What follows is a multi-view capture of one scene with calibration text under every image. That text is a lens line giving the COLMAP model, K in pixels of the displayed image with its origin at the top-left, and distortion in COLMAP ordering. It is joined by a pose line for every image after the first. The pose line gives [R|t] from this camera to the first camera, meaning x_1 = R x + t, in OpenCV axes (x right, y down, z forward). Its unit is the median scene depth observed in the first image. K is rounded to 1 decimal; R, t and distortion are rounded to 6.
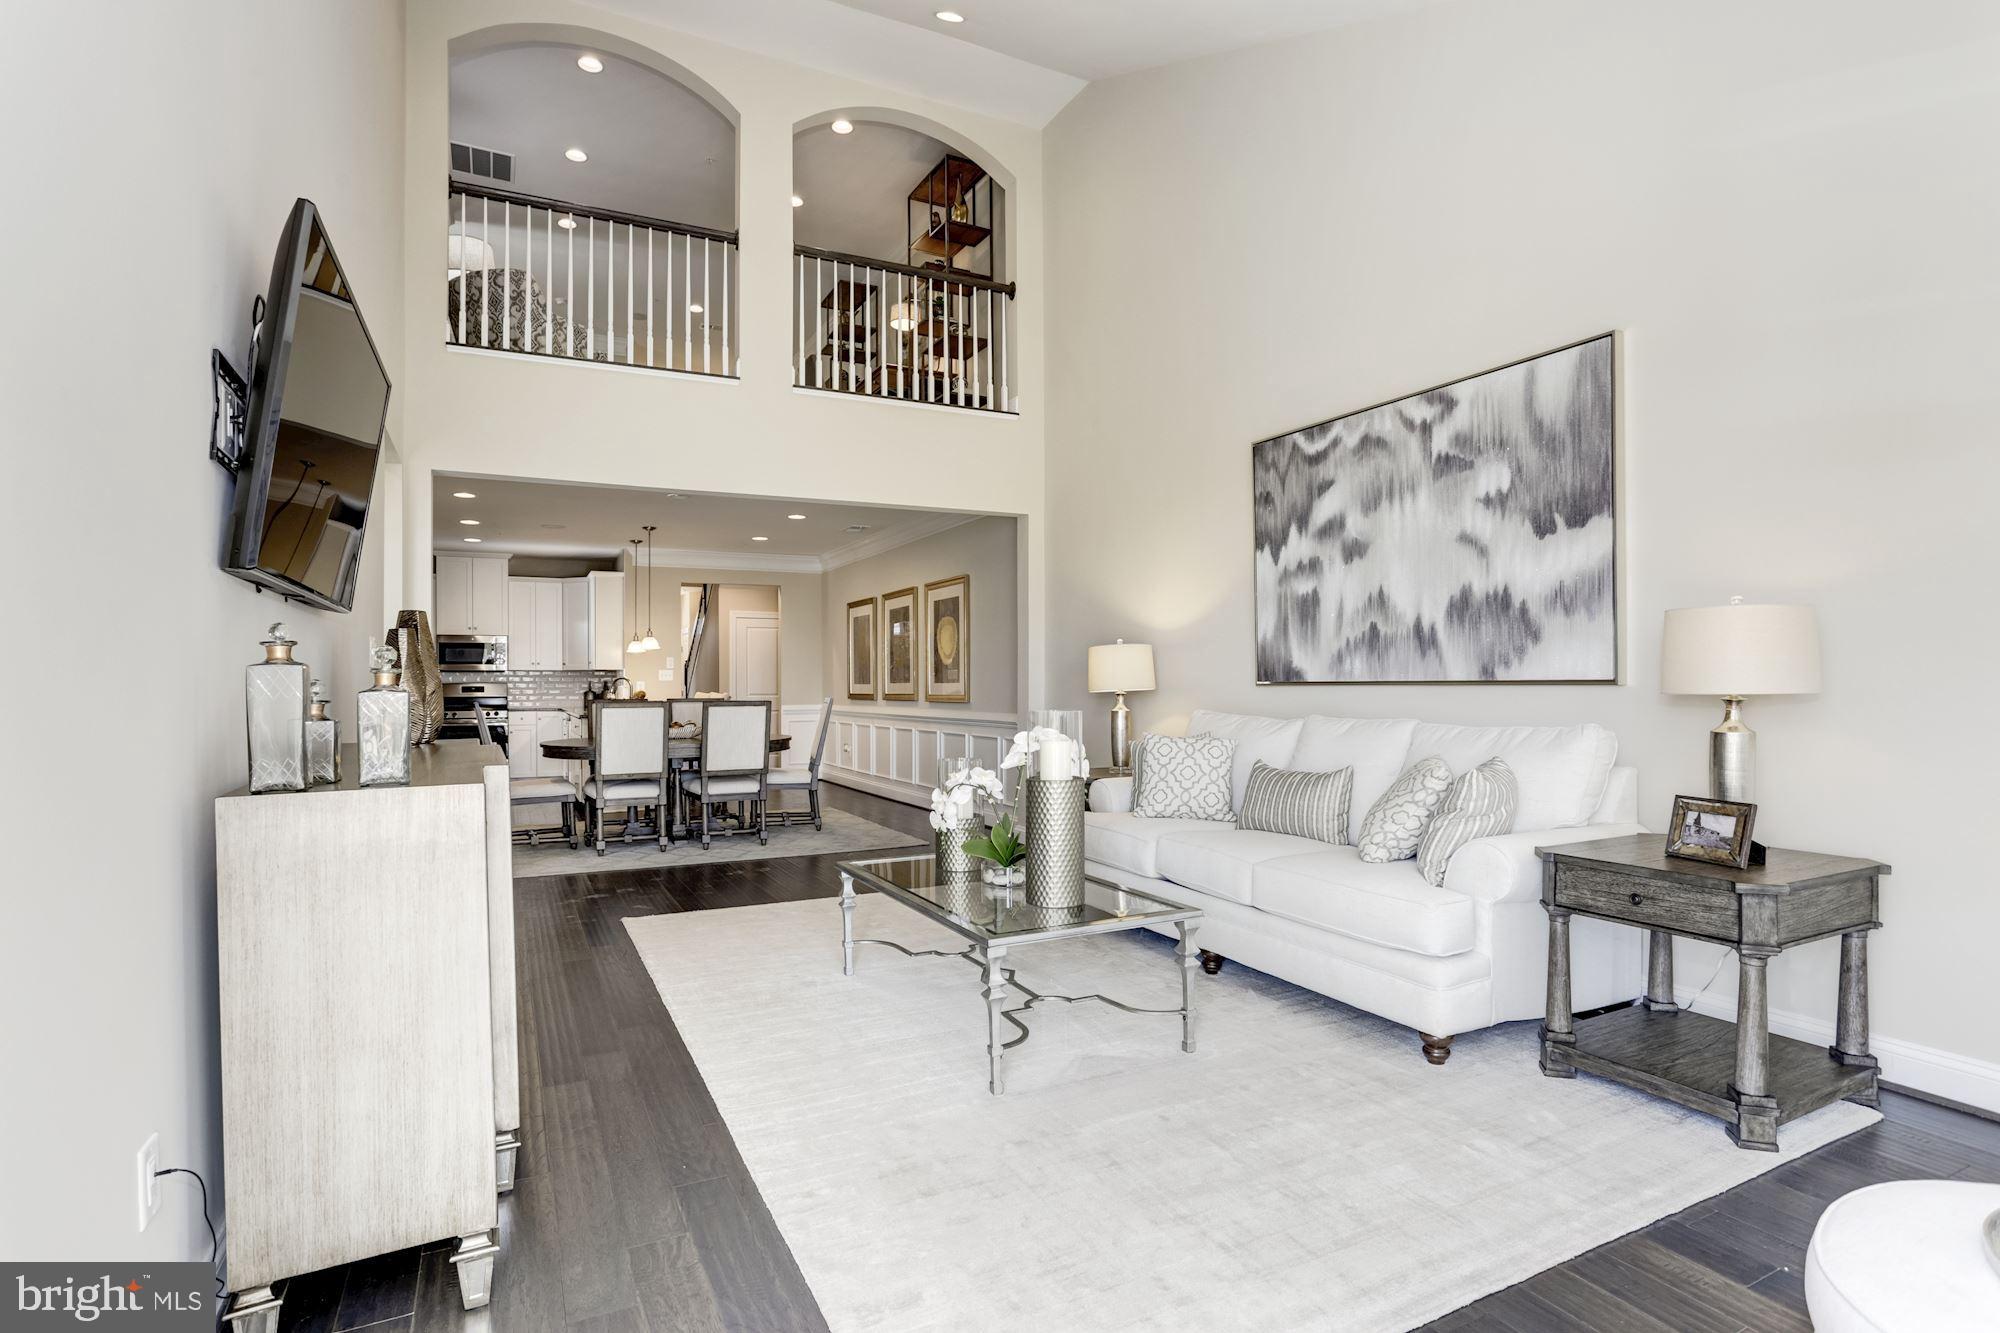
lens RADIAL K [[958.6, 0, 1001.3], [0, 958.6, 676.1], [0, 0, 1]] dist [-0.047643, 0.006295]
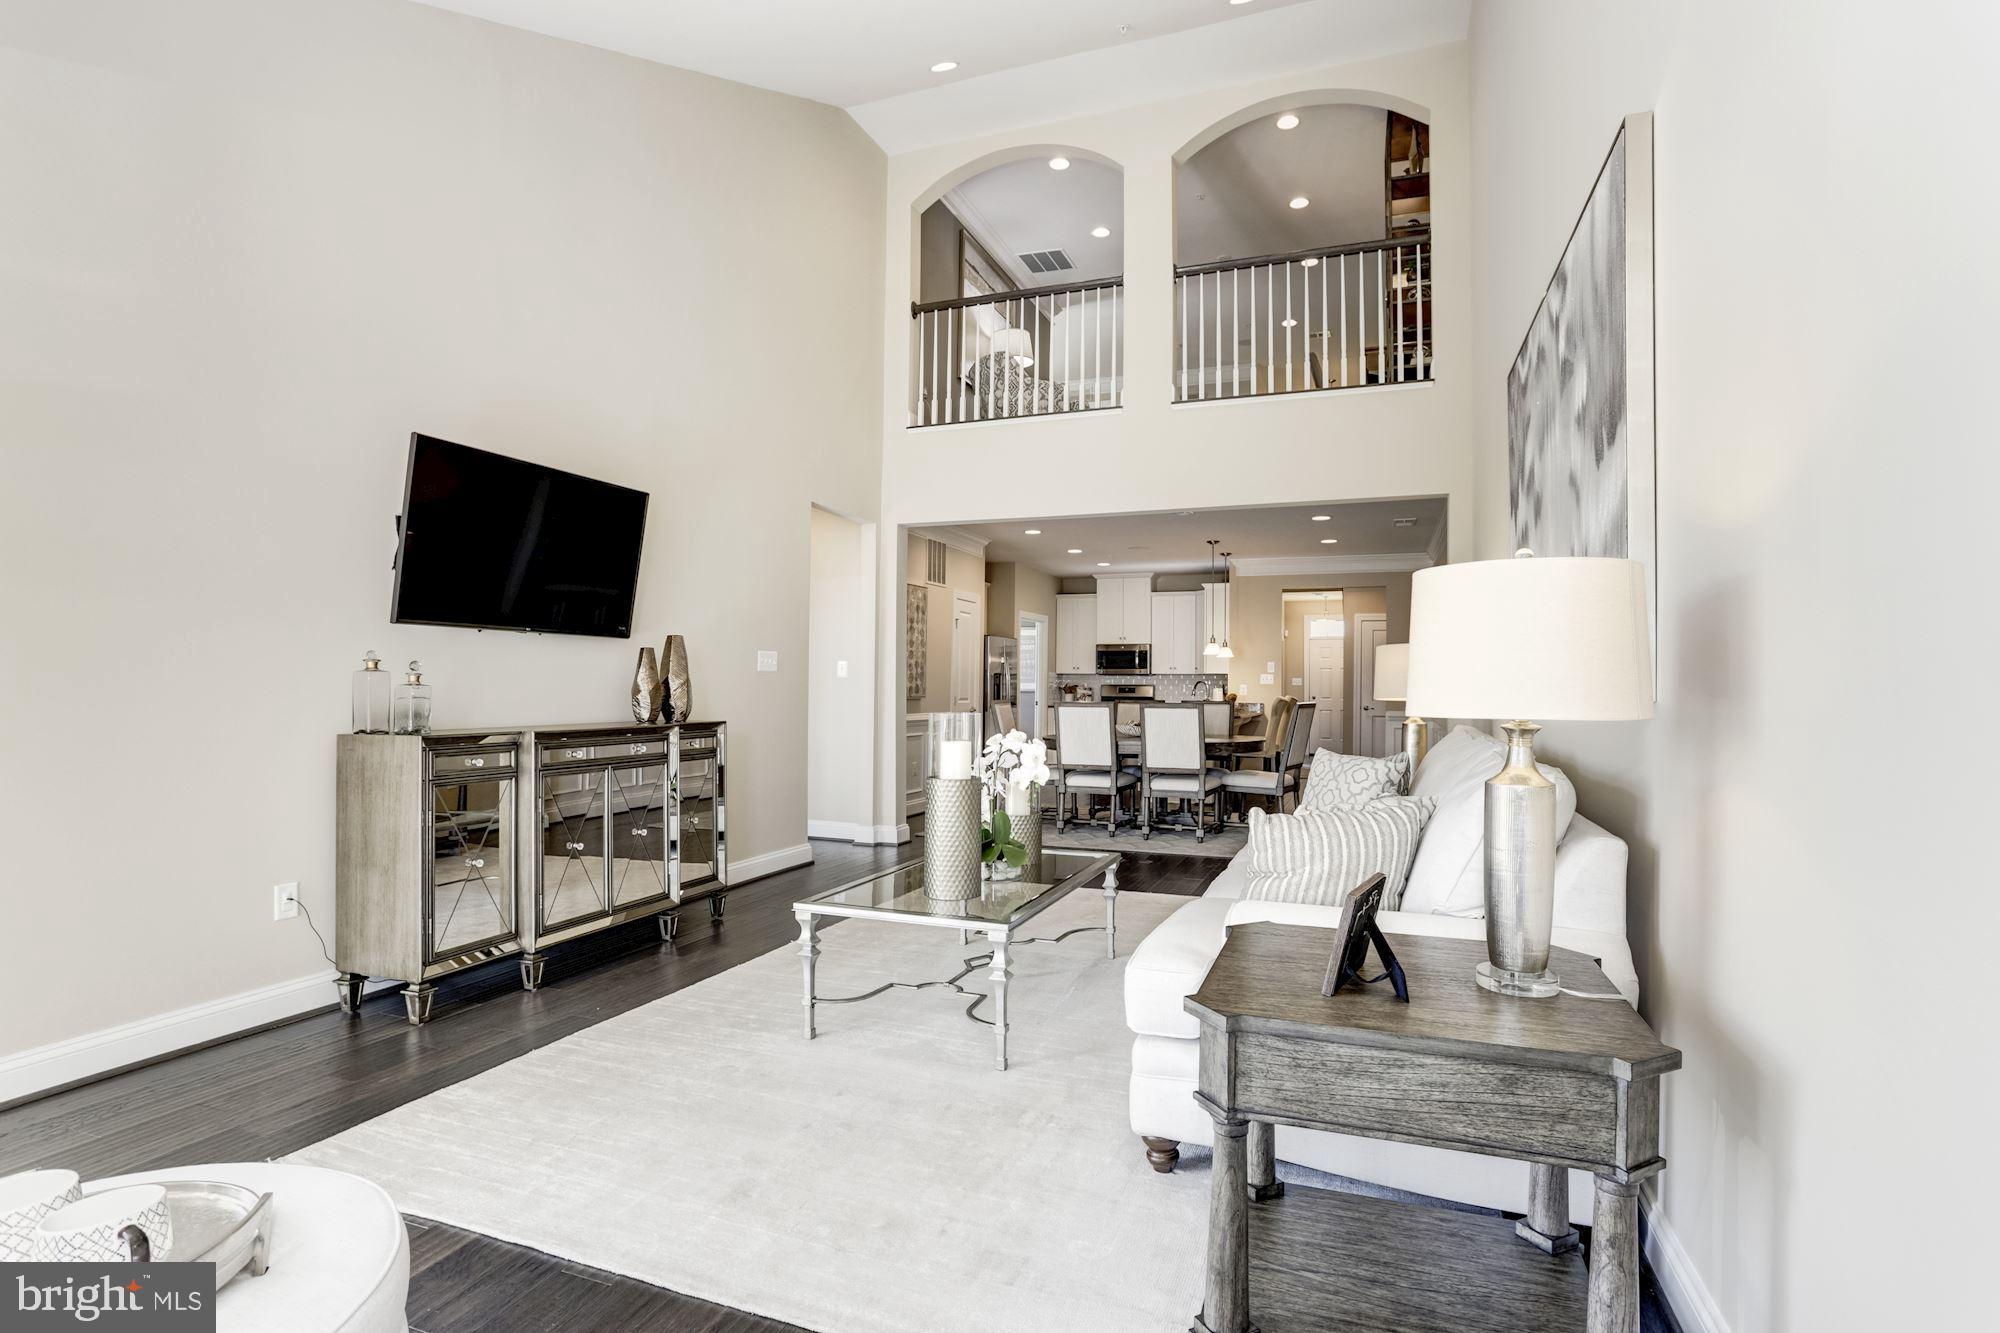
lens RADIAL K [[958.6, 0, 1011.9], [0, 958.6, 656.1], [0, 0, 1]] dist [-0.047643, 0.006295]
pose [[0.694988, -0.010331, -0.718948, 0.370254], [-0.007348, 0.999742, -0.021470, -0.002238], [0.718984, 0.020204, 0.694733, 0.131195]]
